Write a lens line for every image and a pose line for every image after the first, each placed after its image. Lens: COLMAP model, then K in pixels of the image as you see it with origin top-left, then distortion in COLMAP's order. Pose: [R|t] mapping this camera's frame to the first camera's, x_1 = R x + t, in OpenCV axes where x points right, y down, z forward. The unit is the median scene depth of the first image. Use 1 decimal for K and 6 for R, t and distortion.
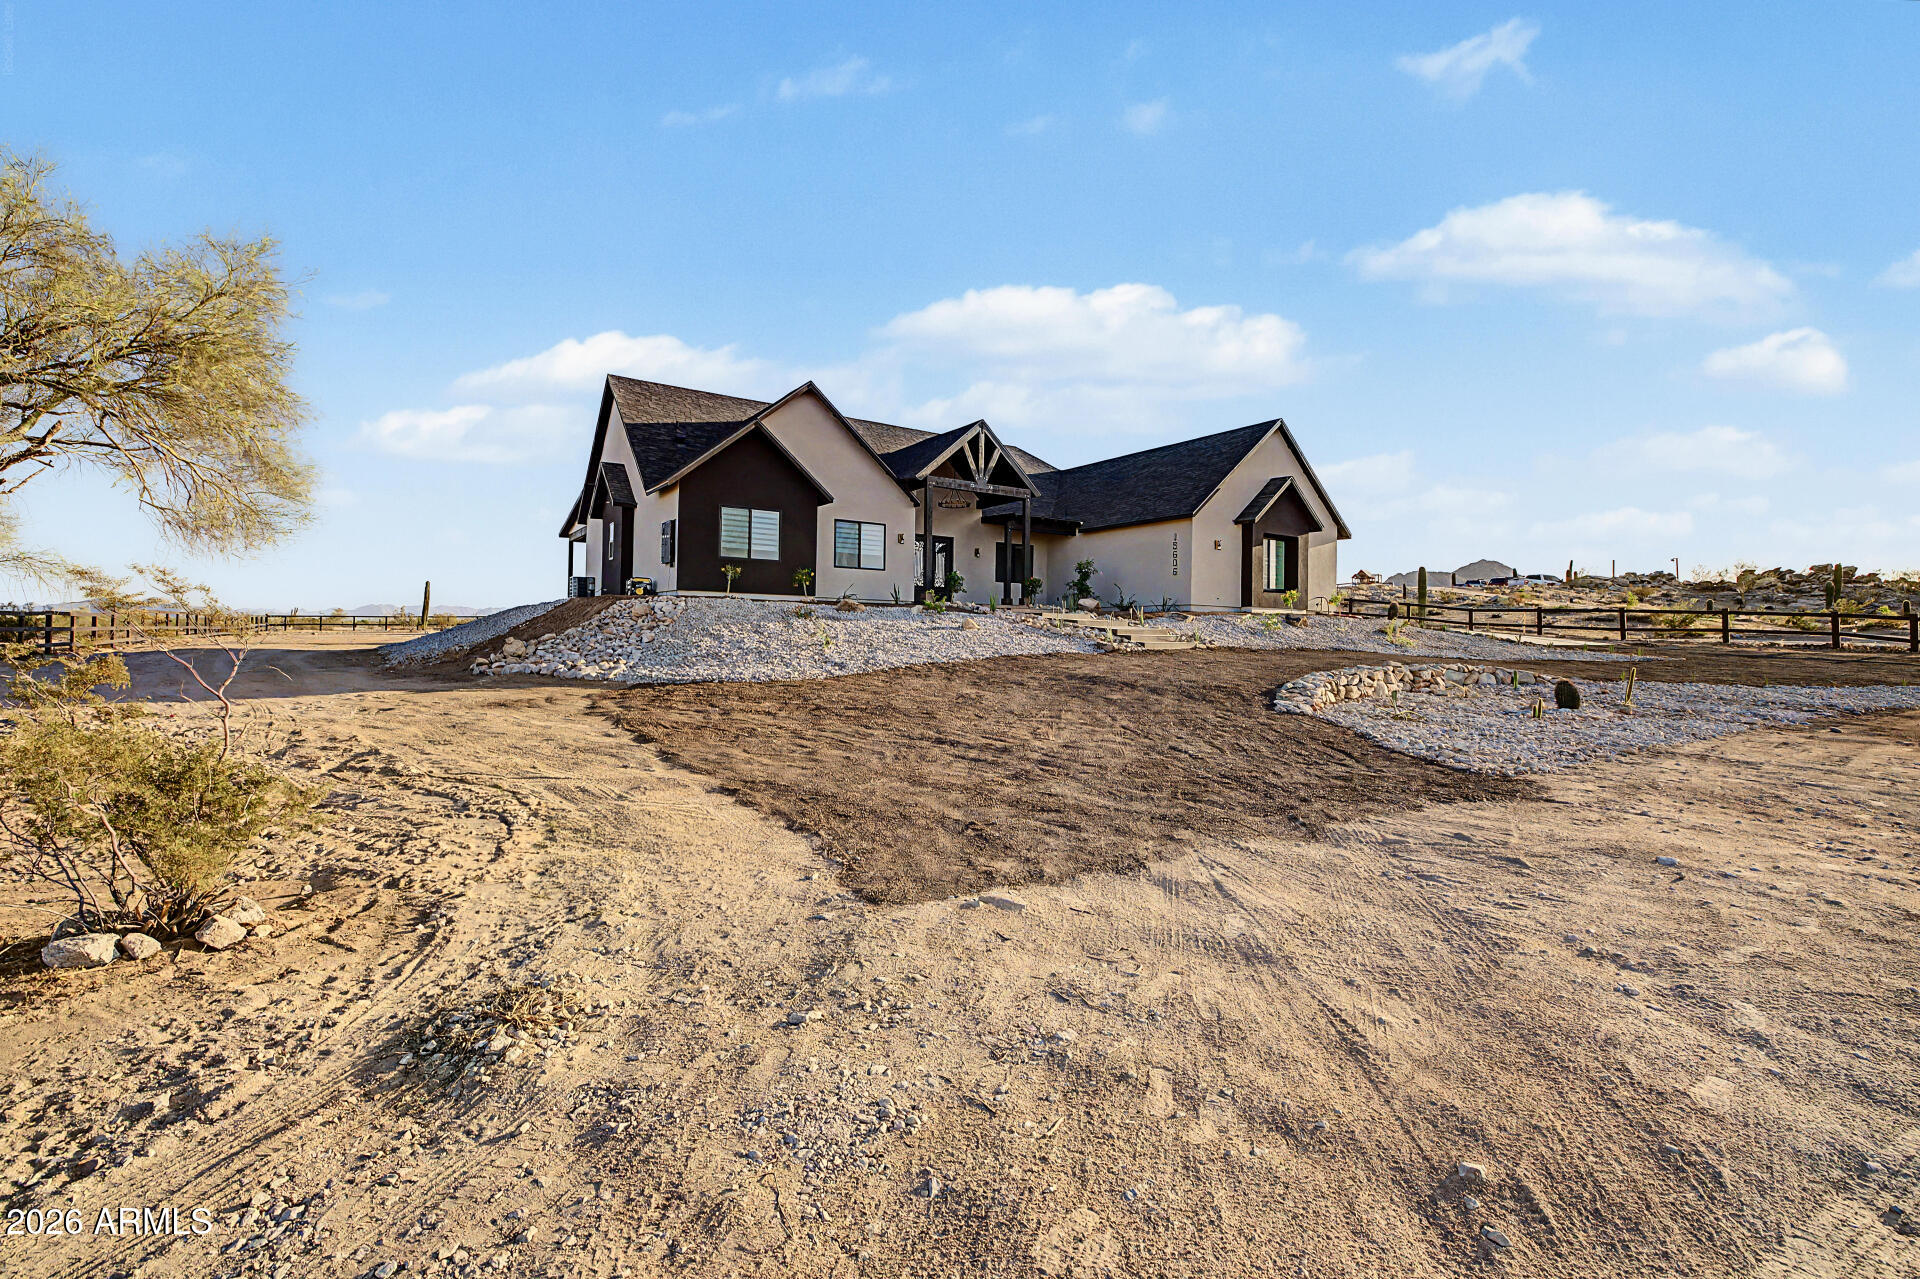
lens RADIAL K [[824.5, 0, 959.5], [0, 824.5, 633.1], [0, 0, 1]] dist [-0.002678, -0.000295]
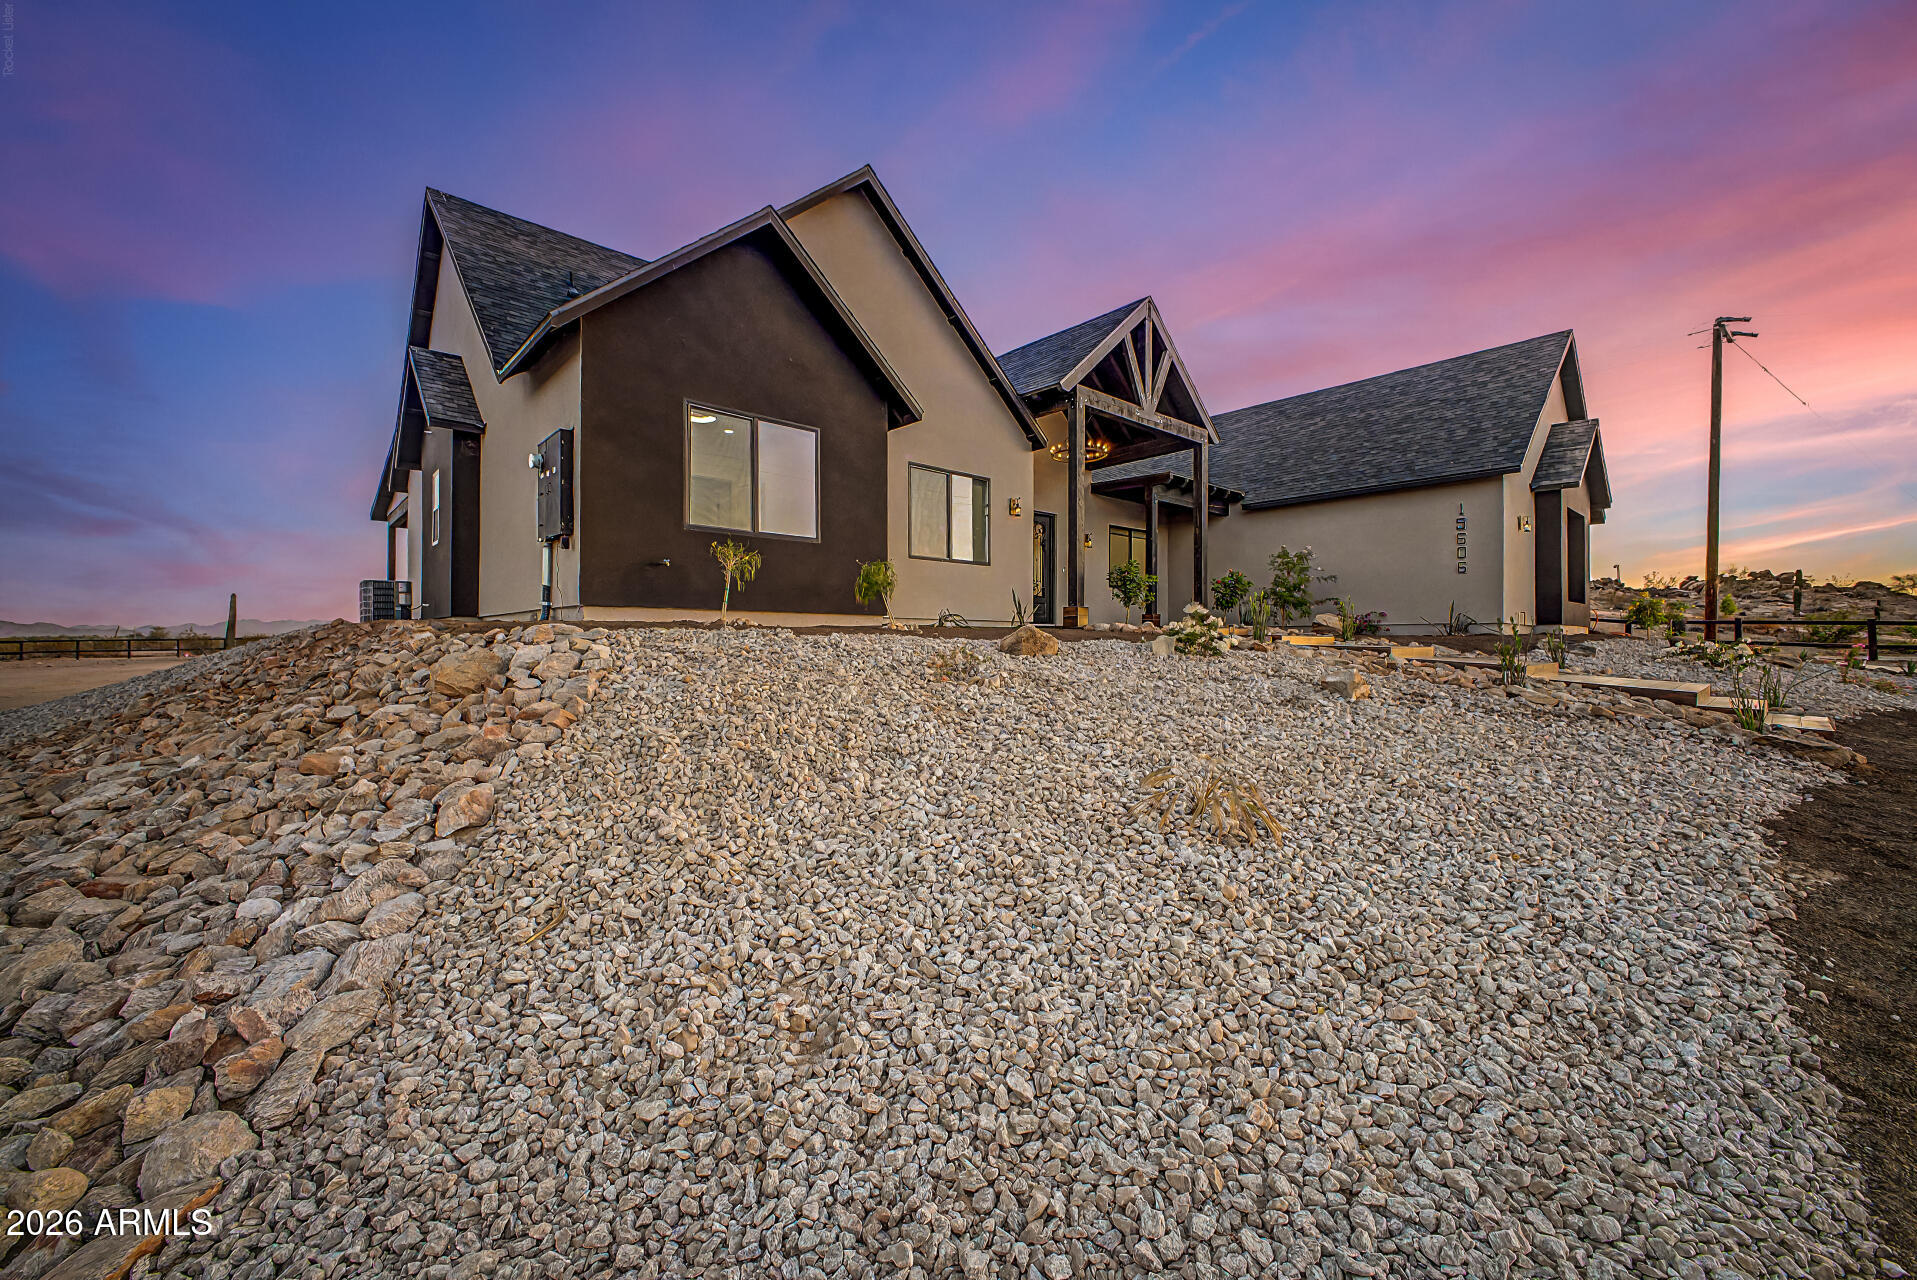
lens RADIAL K [[763.6, 0, 955.9], [0, 763.6, 647.3], [0, 0, 1]] dist [-0.000903, -0.000724]
pose [[0.990593, -0.015034, 0.136013, -0.175846], [0.013842, 0.999857, 0.009702, -0.027469], [-0.136140, -0.007728, 0.990659, 0.501236]]
